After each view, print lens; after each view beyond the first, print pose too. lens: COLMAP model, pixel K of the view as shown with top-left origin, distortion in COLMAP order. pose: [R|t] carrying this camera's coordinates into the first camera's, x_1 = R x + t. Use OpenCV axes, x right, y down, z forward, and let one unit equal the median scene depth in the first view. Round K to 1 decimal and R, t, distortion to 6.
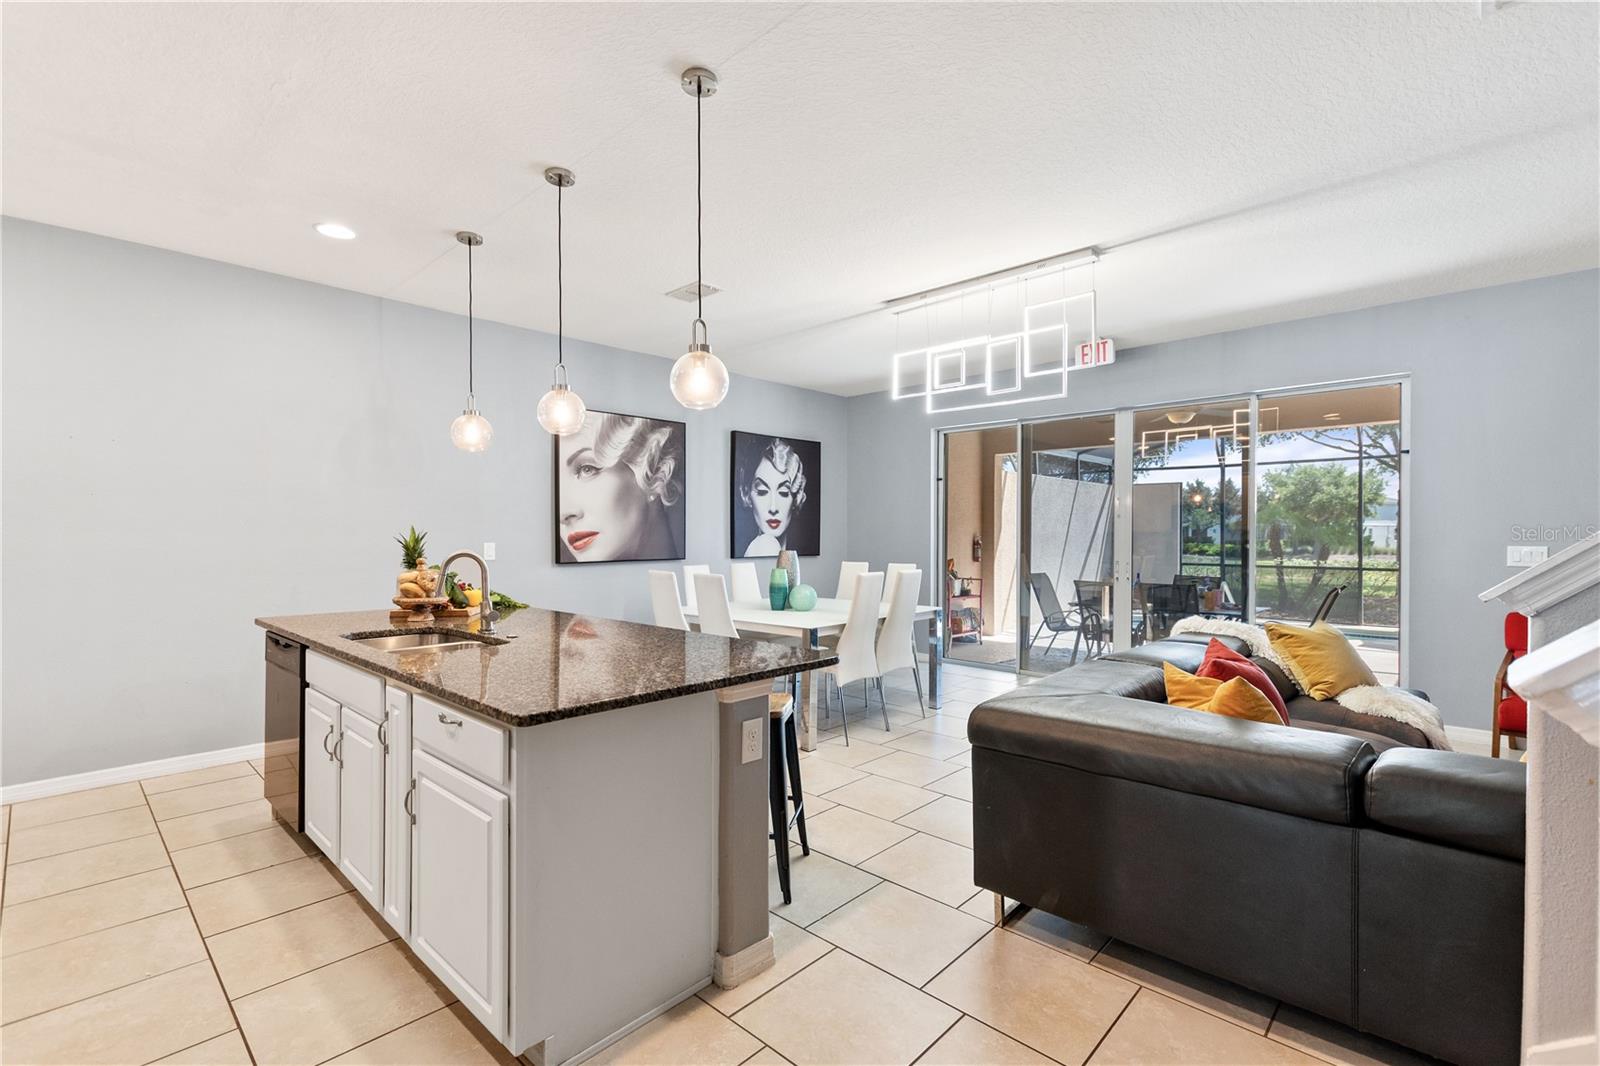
lens RADIAL K [[721.1, 0, 796.5], [0, 721.1, 530.0], [0, 0, 1]] dist [0.001020, -0.004143]
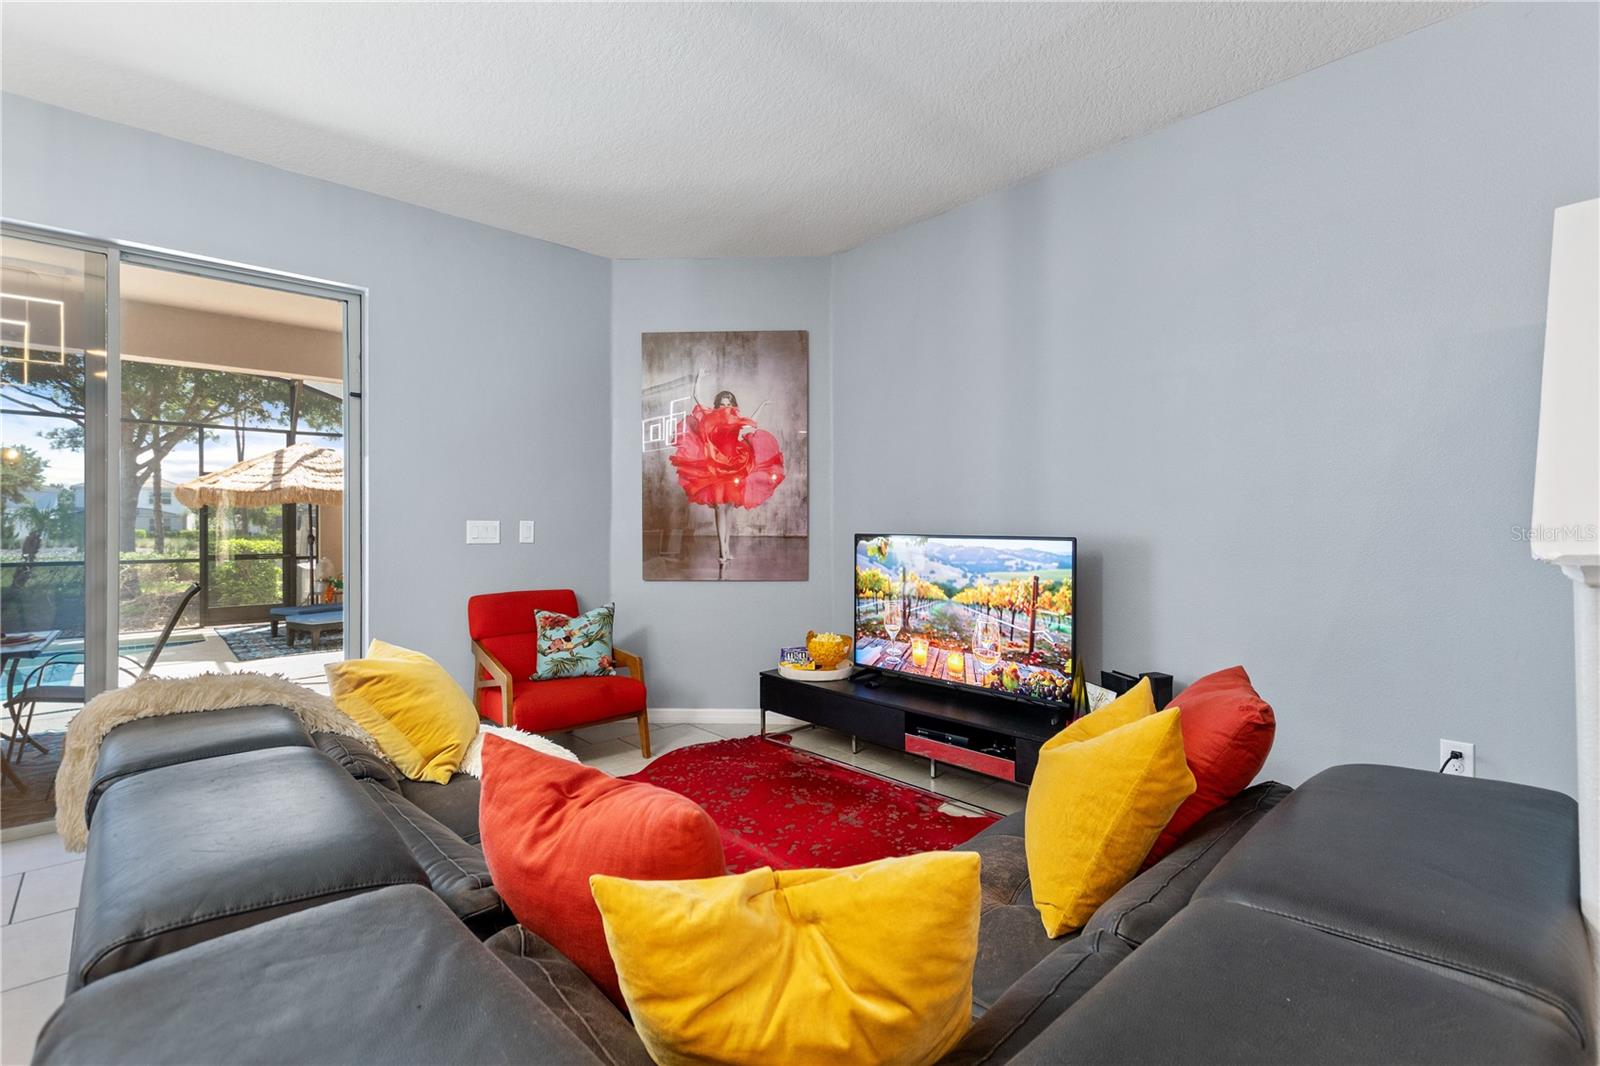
lens RADIAL K [[721.1, 0, 796.5], [0, 721.1, 530.0], [0, 0, 1]] dist [0.001020, -0.004143]
pose [[0.067230, -0.008459, 0.997702, 0.099304], [-0.006193, 0.999941, 0.008896, 0.016879], [-0.997718, -0.006777, 0.067174, 0.384198]]
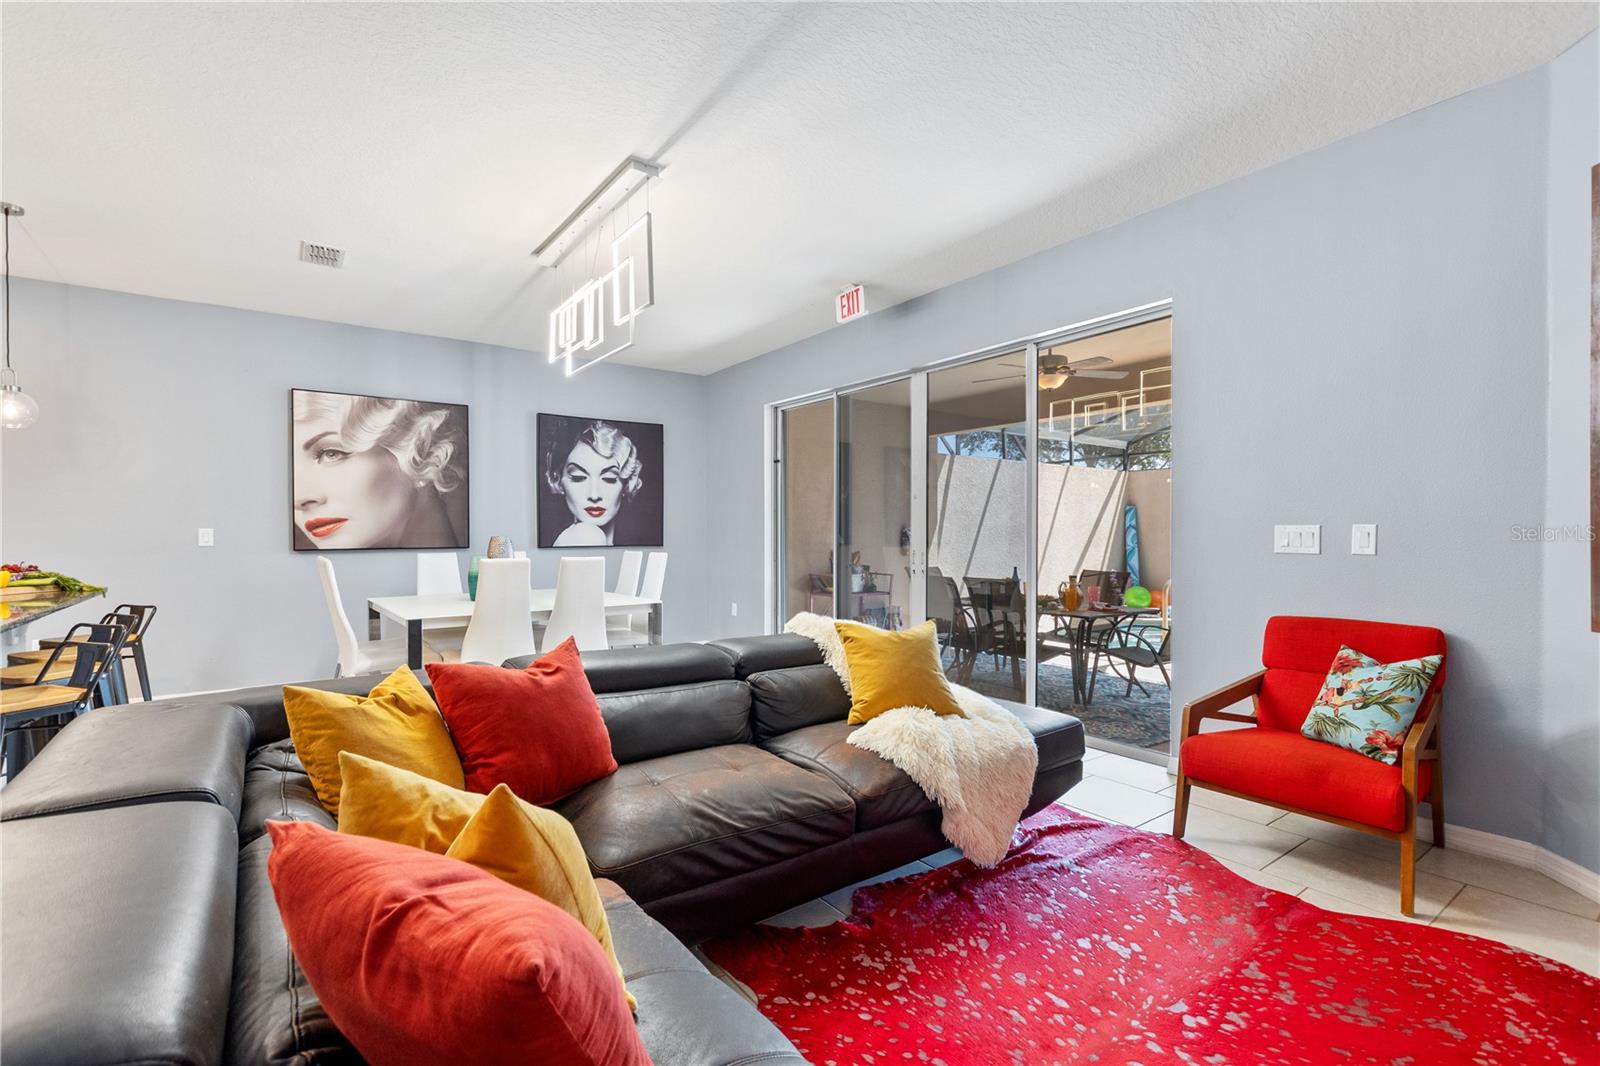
lens RADIAL K [[721.1, 0, 796.5], [0, 721.1, 530.0], [0, 0, 1]] dist [0.001020, -0.004143]
pose [[0.984653, -0.003078, -0.174497, 0.448267], [0.003075, 0.999995, -0.000289, 0.018545], [0.174497, -0.000252, 0.984658, 0.139342]]
